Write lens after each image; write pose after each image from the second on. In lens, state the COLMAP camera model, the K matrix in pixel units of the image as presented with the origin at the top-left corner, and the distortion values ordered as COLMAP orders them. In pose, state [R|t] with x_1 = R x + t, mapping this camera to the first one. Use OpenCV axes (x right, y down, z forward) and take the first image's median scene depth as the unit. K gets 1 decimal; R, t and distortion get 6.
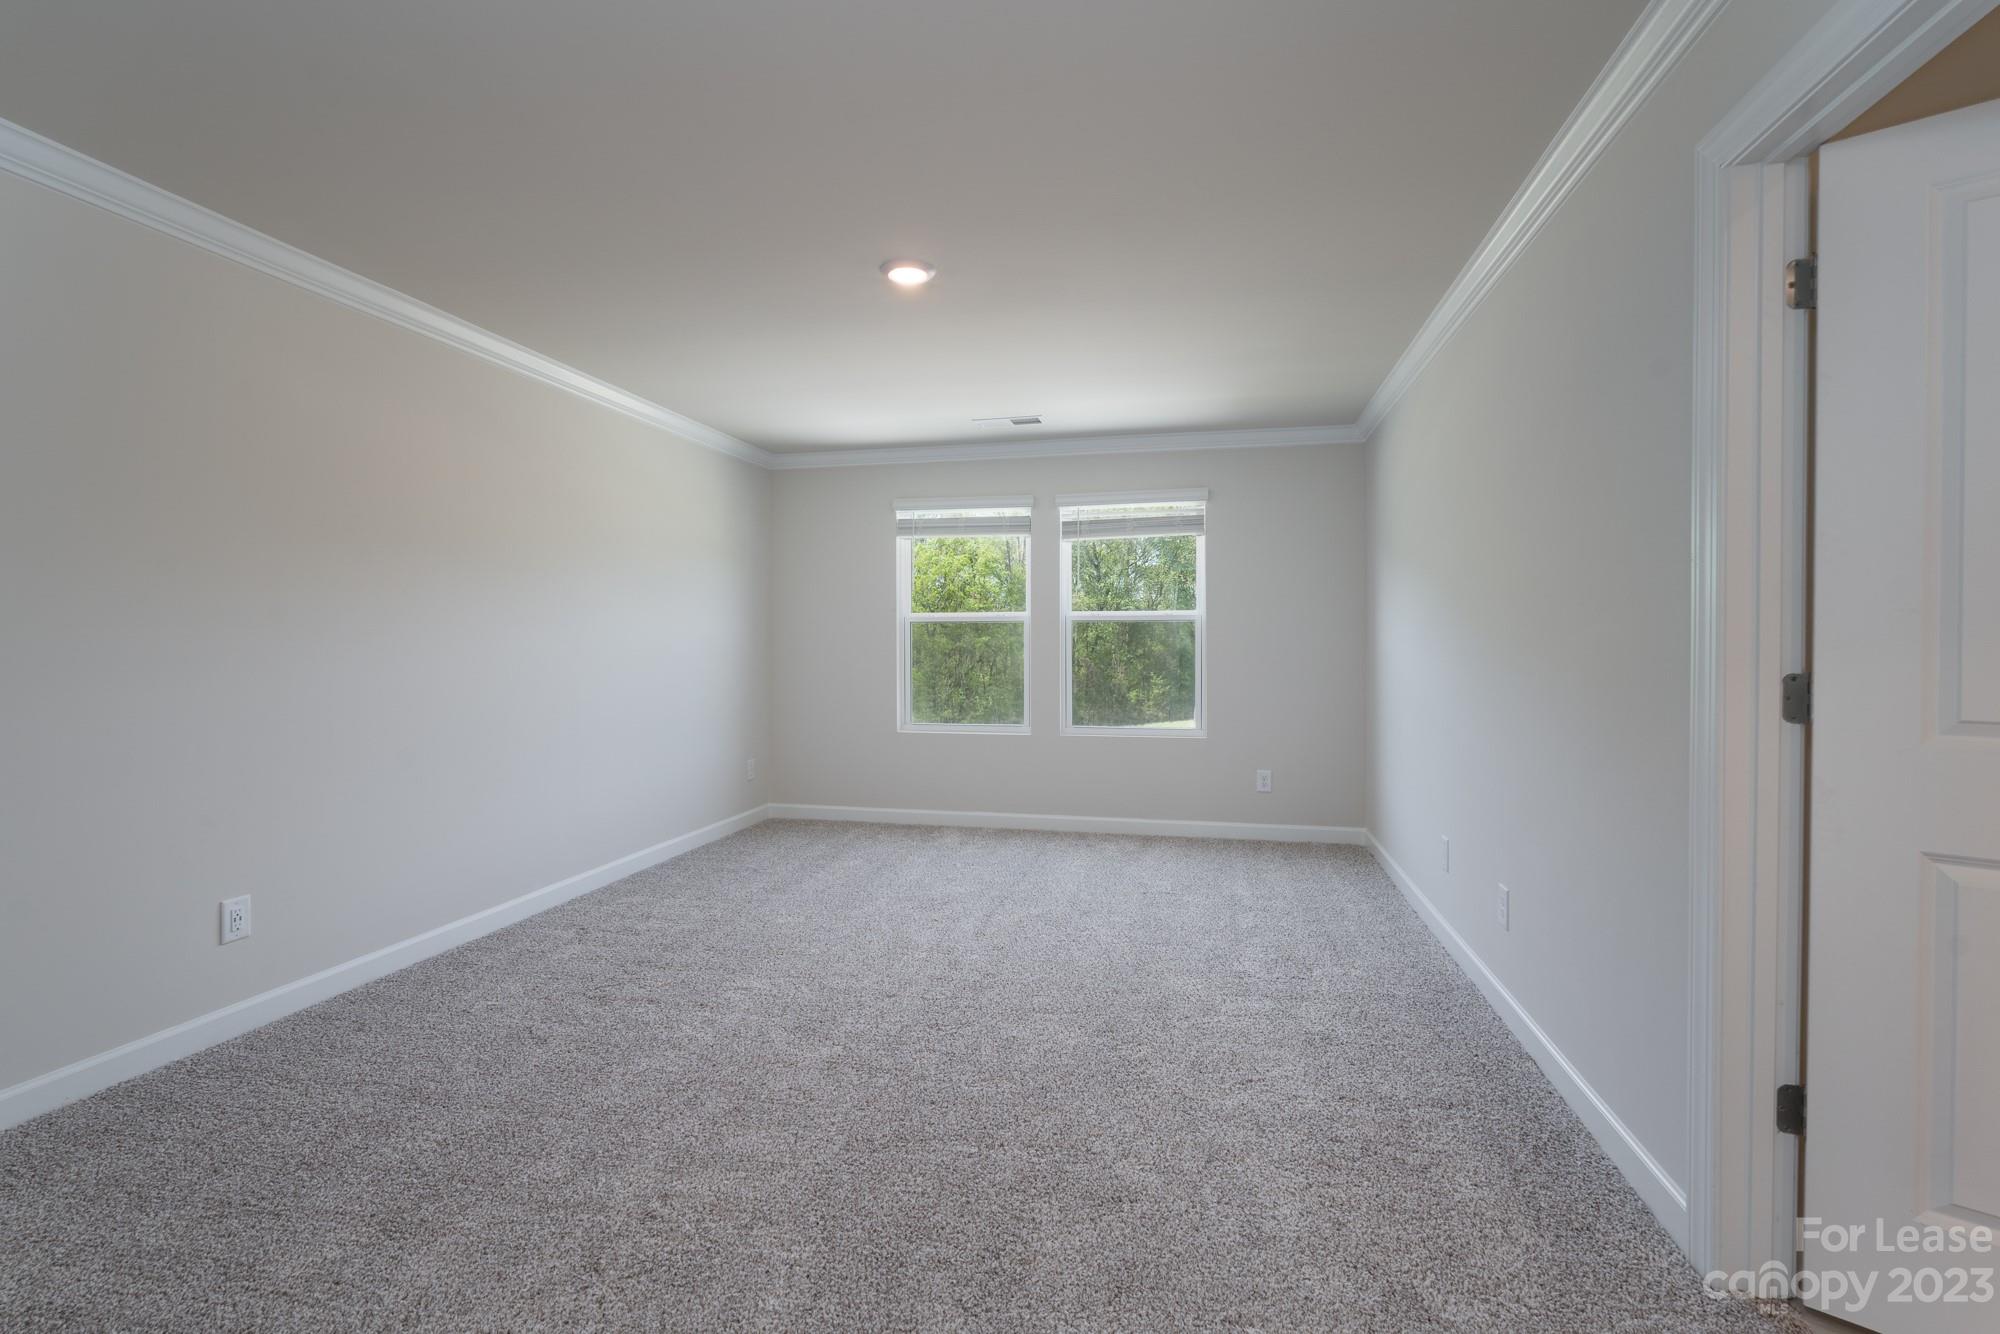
lens RADIAL K [[910.7, 0, 998.7], [0, 910.7, 662.4], [0, 0, 1]] dist [0.002245, 0.000682]
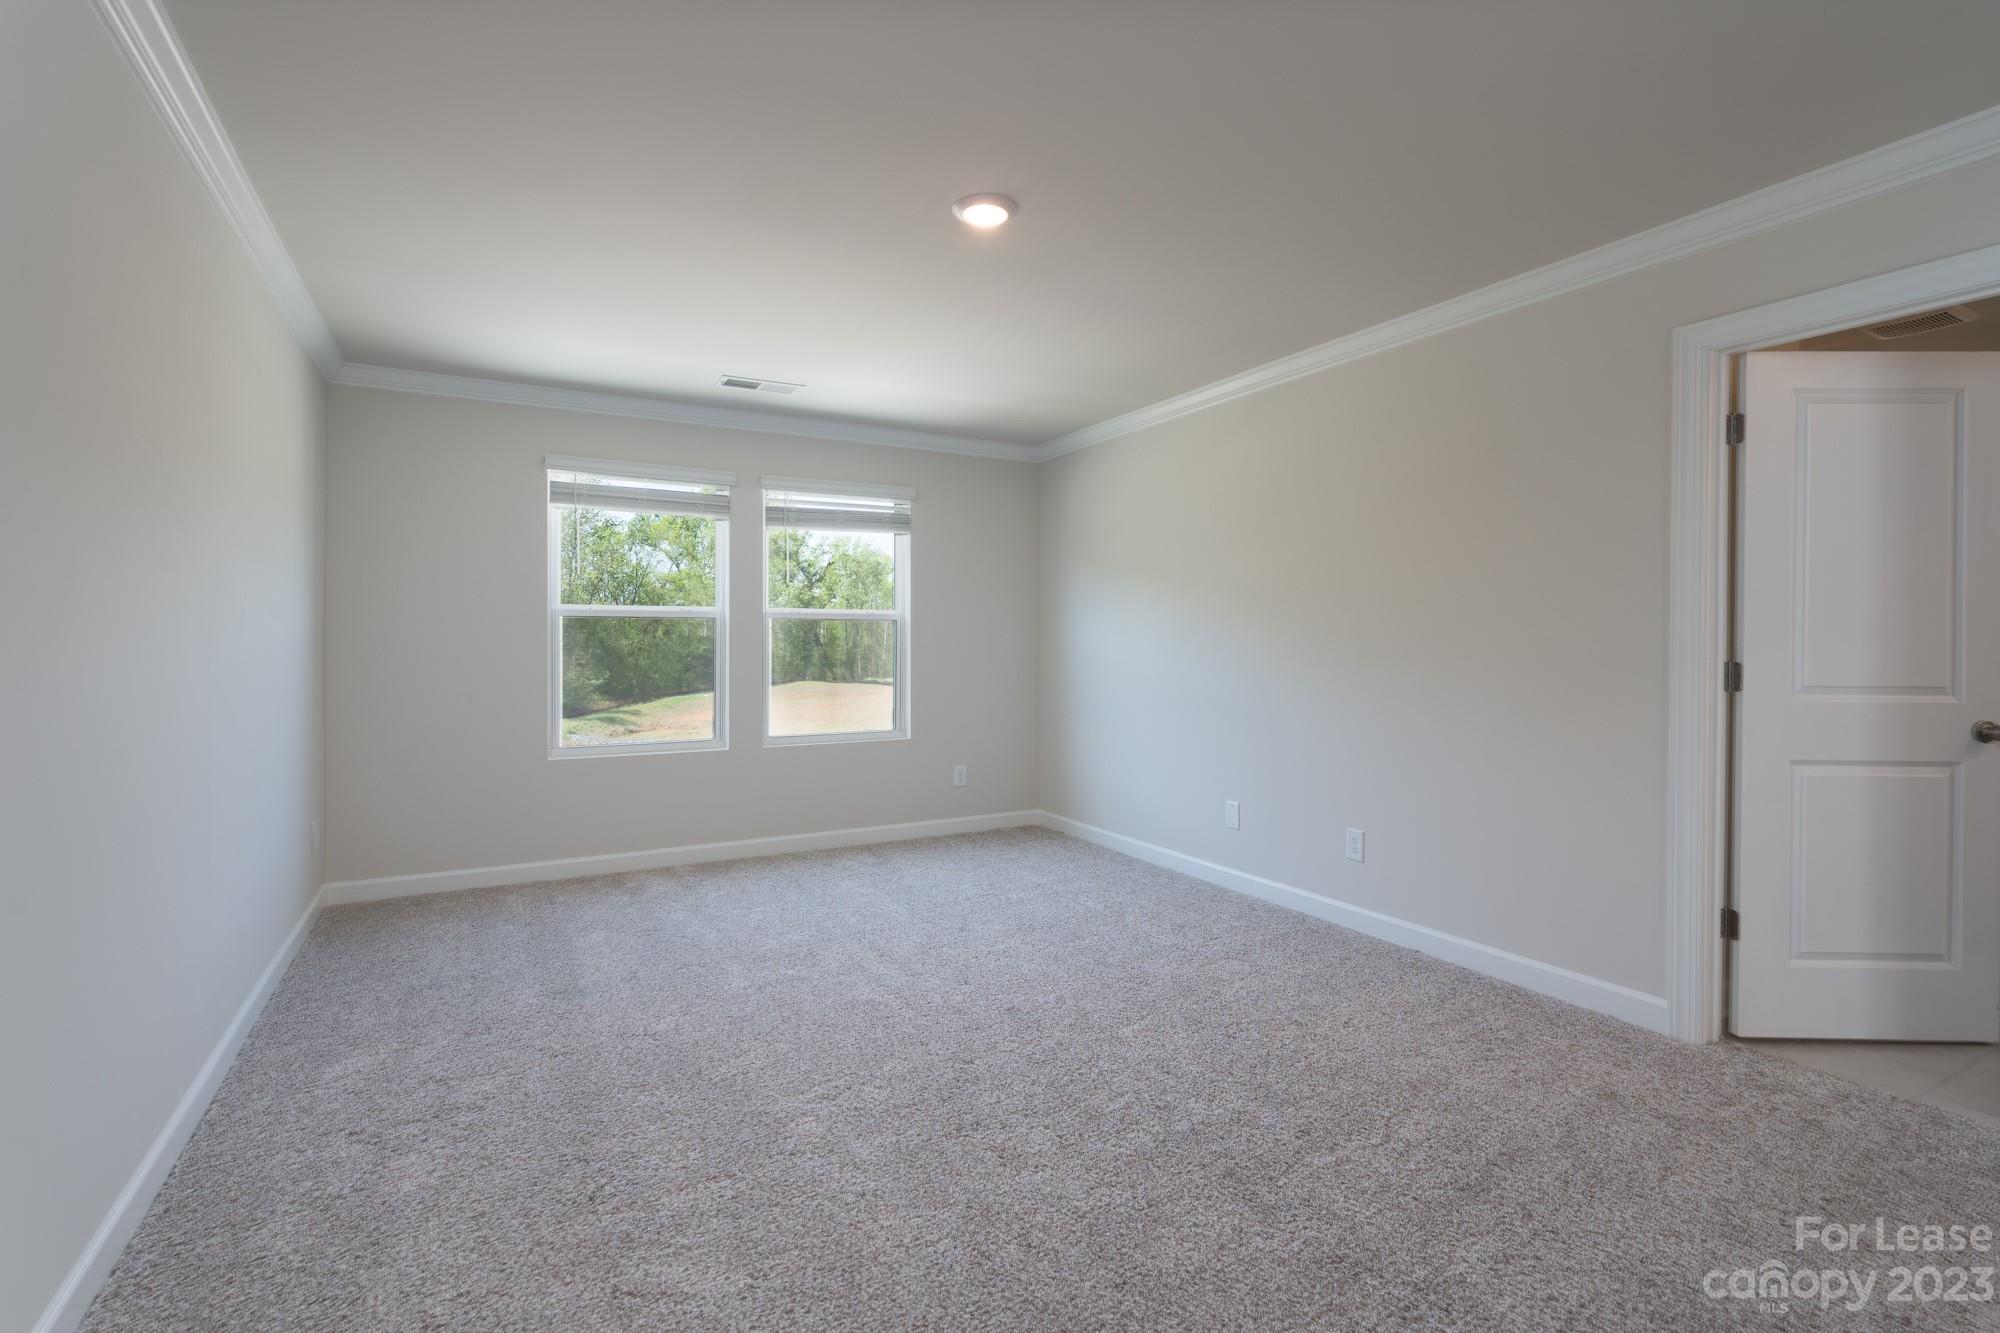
lens RADIAL K [[910.7, 0, 1002.4], [0, 910.7, 657.0], [0, 0, 1]] dist [0.002245, 0.000682]
pose [[0.739977, -0.009132, 0.672570, -0.373183], [0.013270, 0.999911, -0.001024, -0.003860], [-0.672501, 0.009682, 0.740033, 0.199054]]
